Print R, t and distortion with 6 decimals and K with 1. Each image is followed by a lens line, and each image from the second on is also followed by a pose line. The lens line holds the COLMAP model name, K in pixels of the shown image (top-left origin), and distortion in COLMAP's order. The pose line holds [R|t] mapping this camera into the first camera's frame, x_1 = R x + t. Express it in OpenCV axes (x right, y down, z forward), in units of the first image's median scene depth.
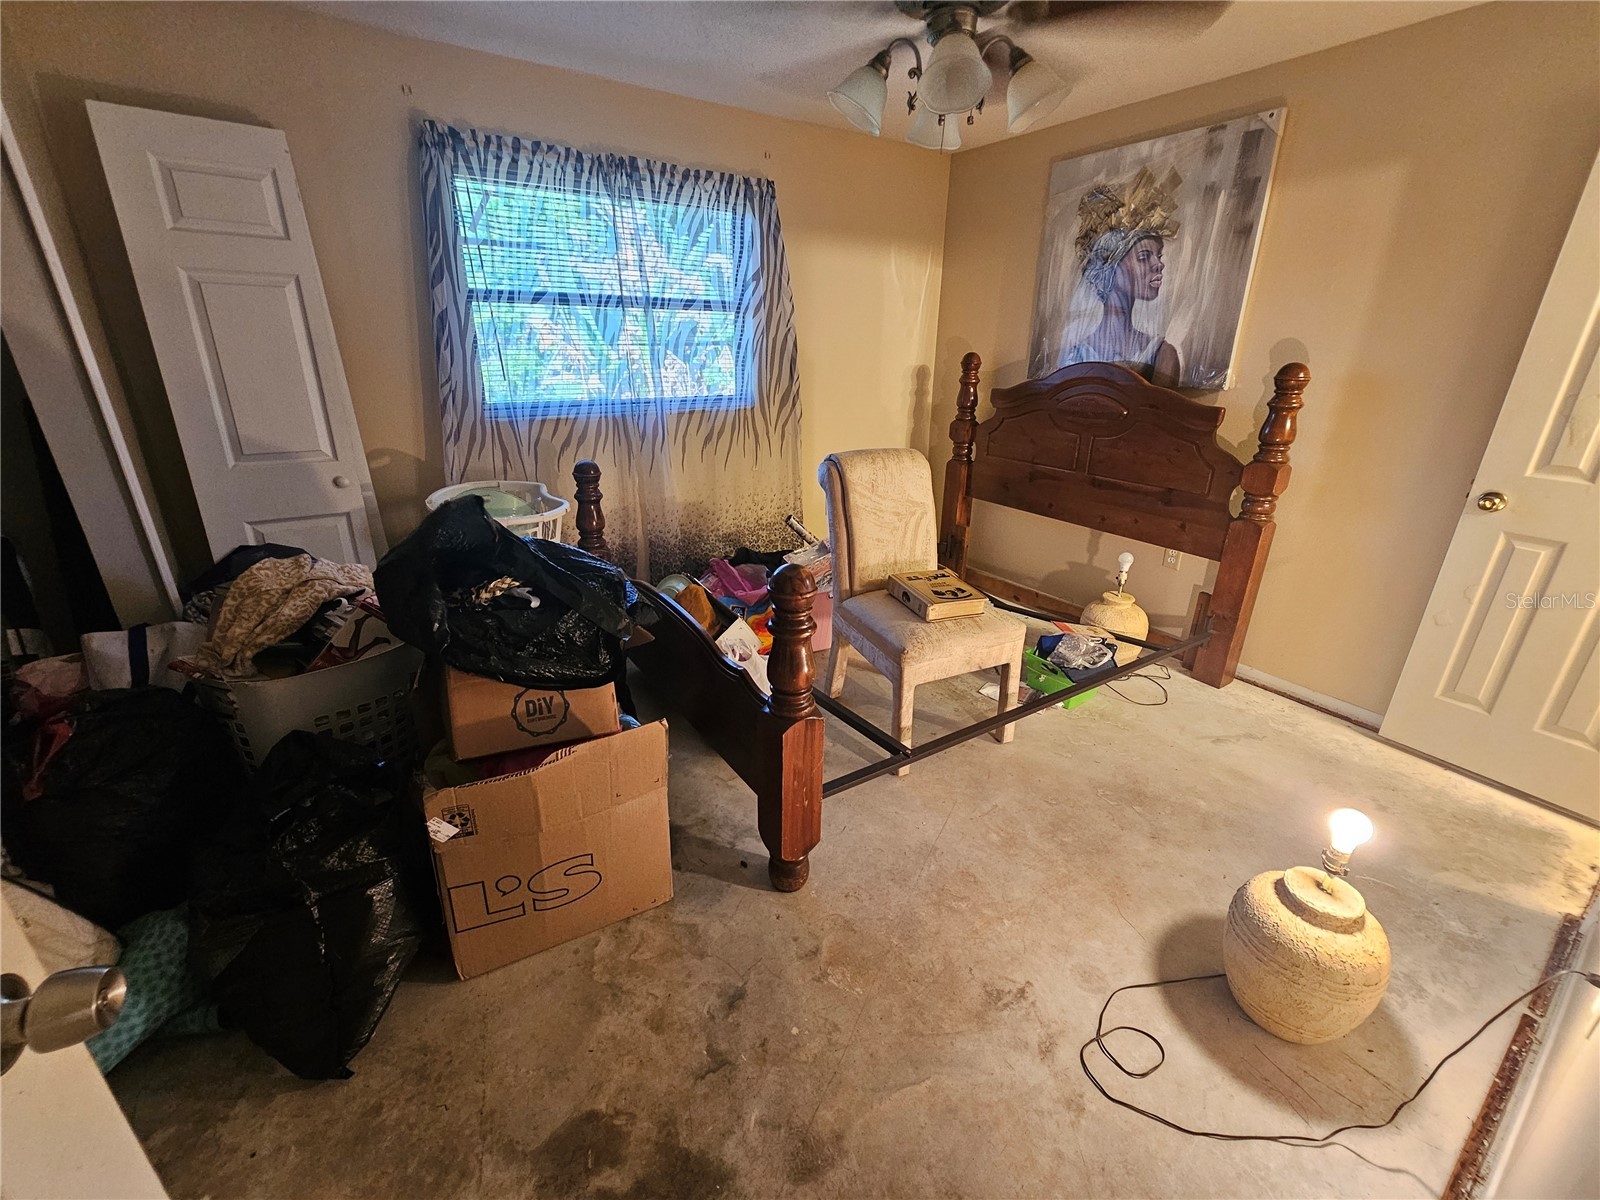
lens RADIAL K [[658.1, 0, 803.1], [0, 658.1, 585.9], [0, 0, 1]] dist [-0.002951, 0.000695]
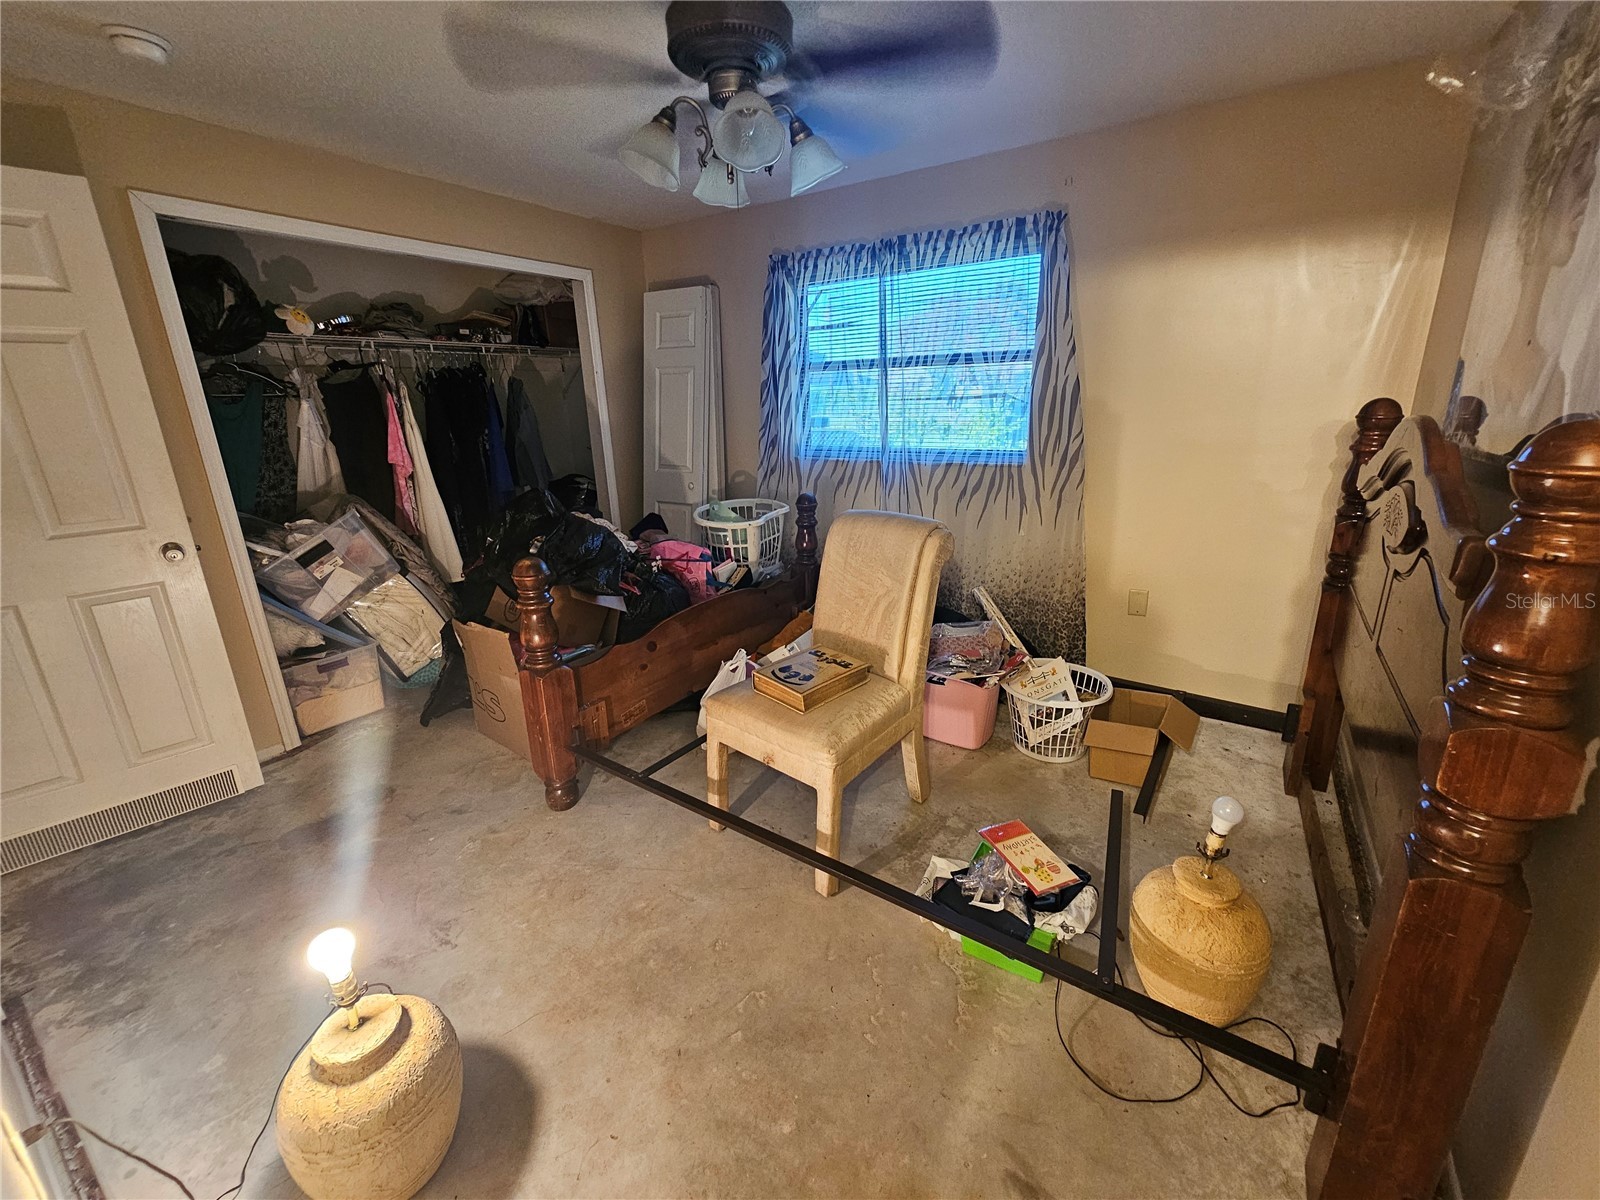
lens RADIAL K [[658.1, 0, 803.1], [0, 658.1, 585.9], [0, 0, 1]] dist [-0.002951, 0.000695]
pose [[0.380556, 0.231997, -0.895184, 0.770845], [-0.294661, 0.947985, 0.120416, -0.164631], [0.876557, 0.217951, 0.429122, 0.477346]]
